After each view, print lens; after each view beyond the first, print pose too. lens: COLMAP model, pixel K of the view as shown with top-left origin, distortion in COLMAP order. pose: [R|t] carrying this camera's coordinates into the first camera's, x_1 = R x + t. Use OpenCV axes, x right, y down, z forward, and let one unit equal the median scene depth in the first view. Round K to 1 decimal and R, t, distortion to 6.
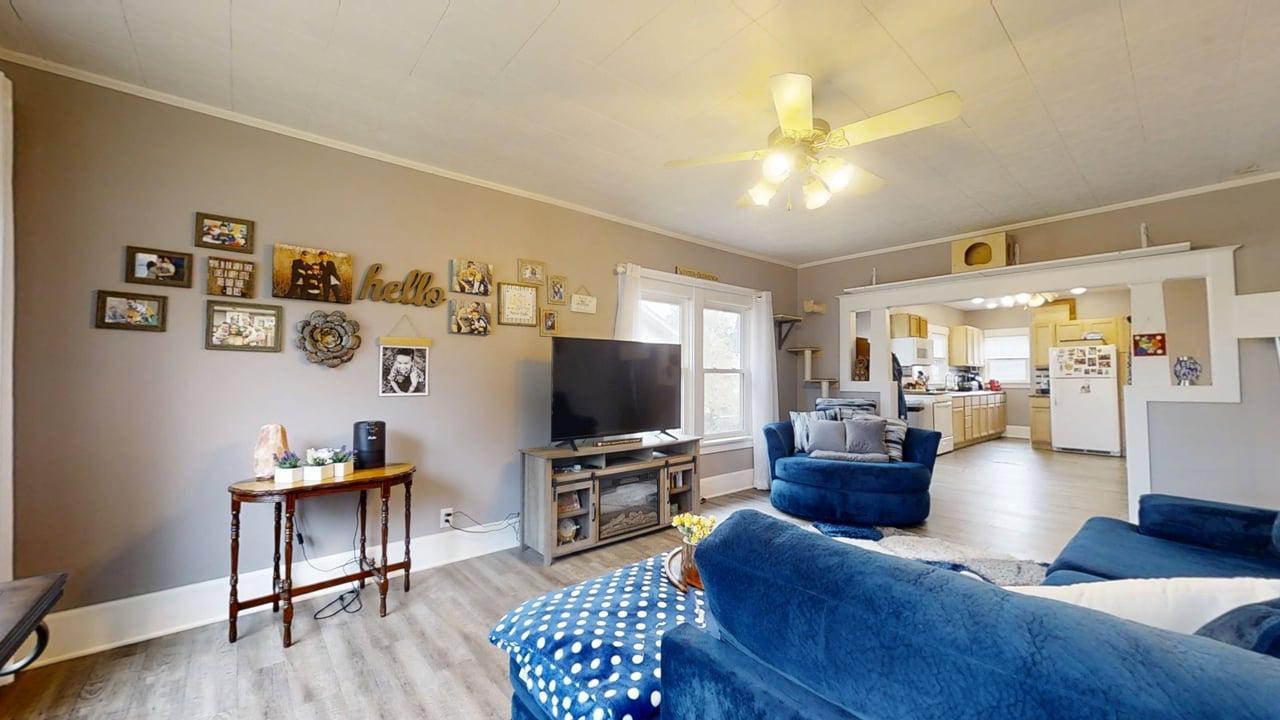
lens RADIAL K [[469.3, 0, 634.8], [0, 469.3, 365.8], [0, 0, 1]] dist [-0.000108, -0.000496]
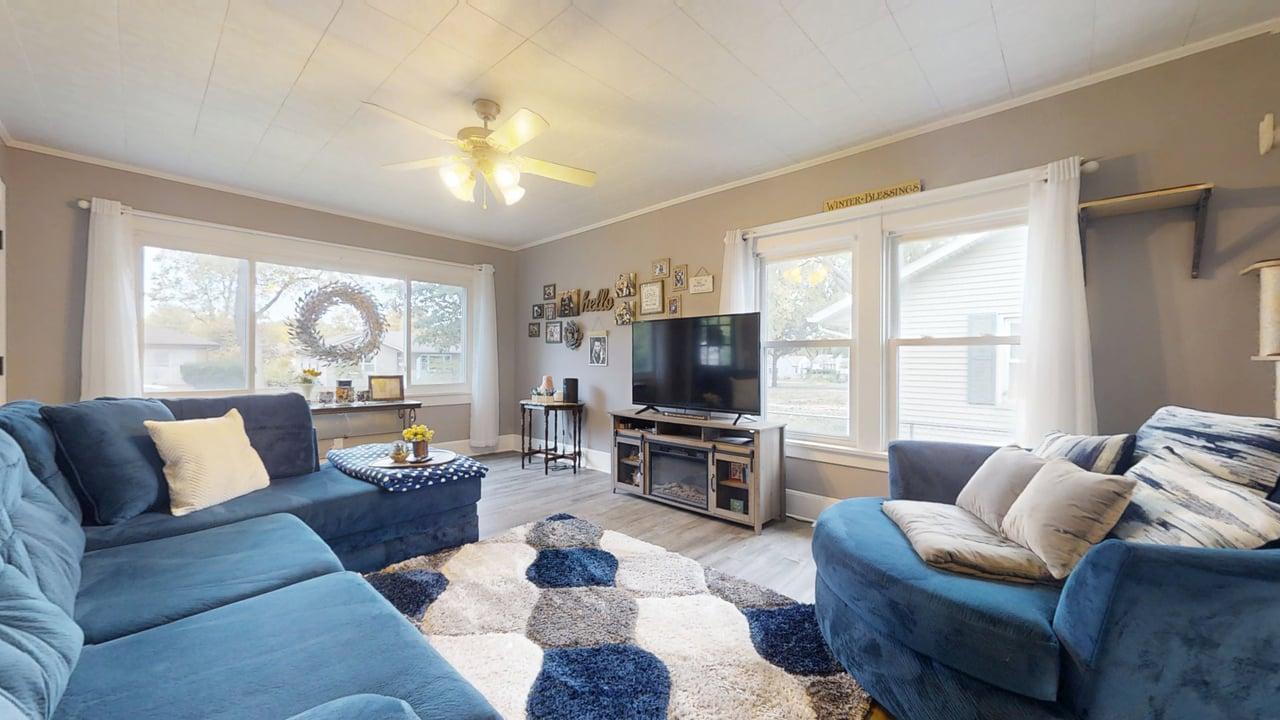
lens RADIAL K [[469.3, 0, 641.9], [0, 469.3, 363.5], [0, 0, 1]] dist [-0.000108, -0.000496]
pose [[0.122541, 0.011444, -0.992397, 0.905805], [0.023477, 0.999620, 0.014426, 0.027044], [0.992186, -0.025066, 0.122226, 0.718726]]
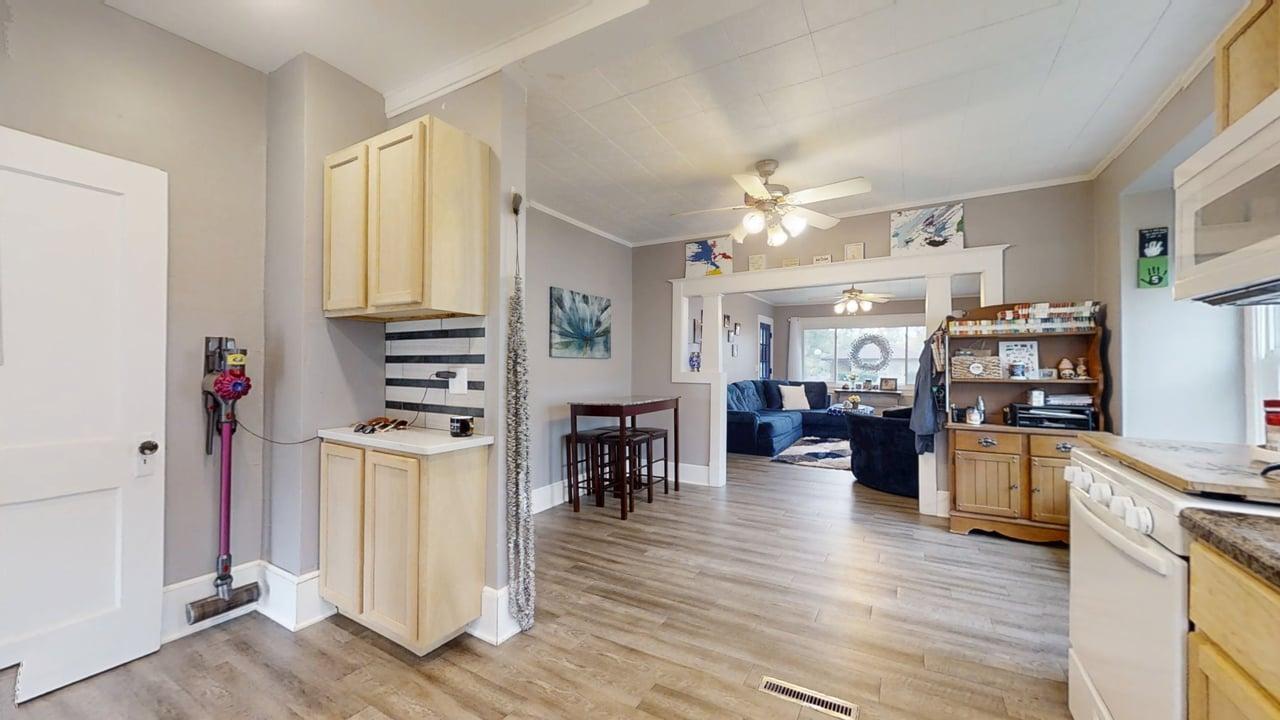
lens RADIAL K [[469.3, 0, 639.2], [0, 469.3, 362.8], [0, 0, 1]] dist [-0.000108, -0.000496]
pose [[-0.943994, -0.004320, -0.329933, 1.599742], [0.006948, 0.999432, -0.032965, 0.051853], [0.329888, -0.033411, -0.943429, 2.014672]]
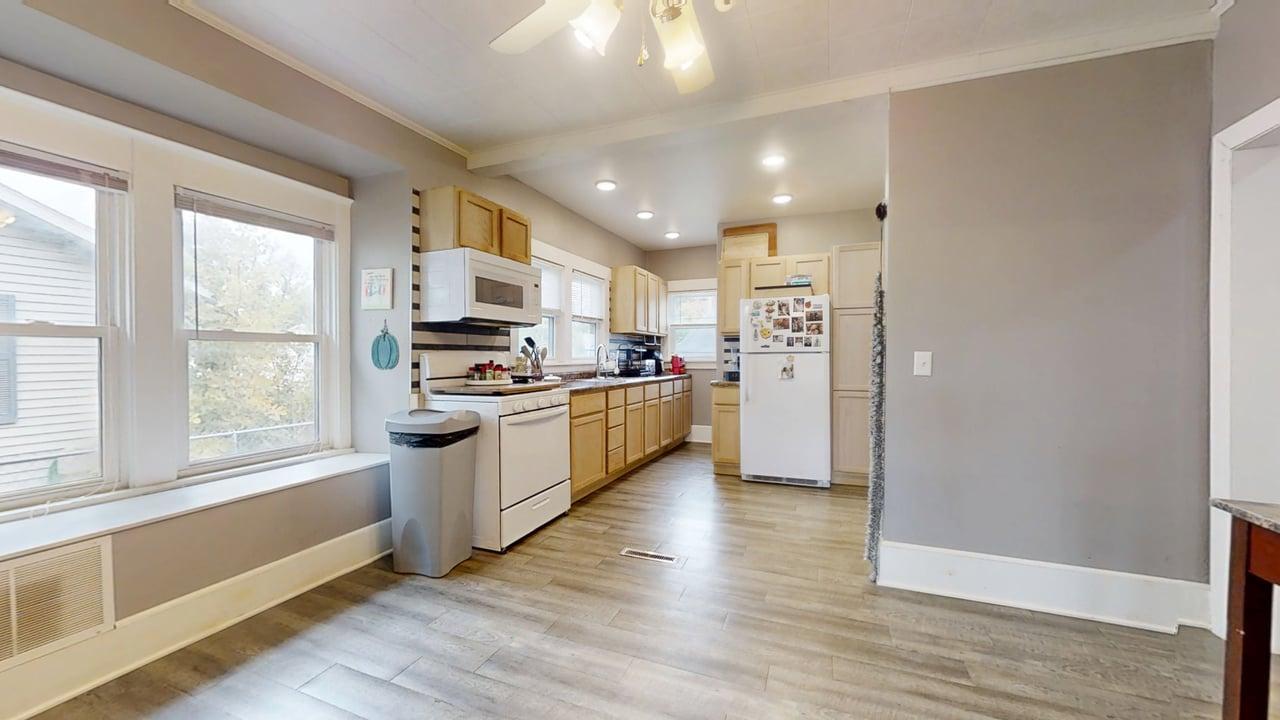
lens RADIAL K [[469.3, 0, 639.4], [0, 469.3, 361.8], [0, 0, 1]] dist [-0.000108, -0.000496]
pose [[0.883869, -0.004487, 0.467712, 0.985003], [-0.013747, 0.999273, 0.035564, 0.034203], [-0.467532, -0.037864, 0.883165, 1.068433]]
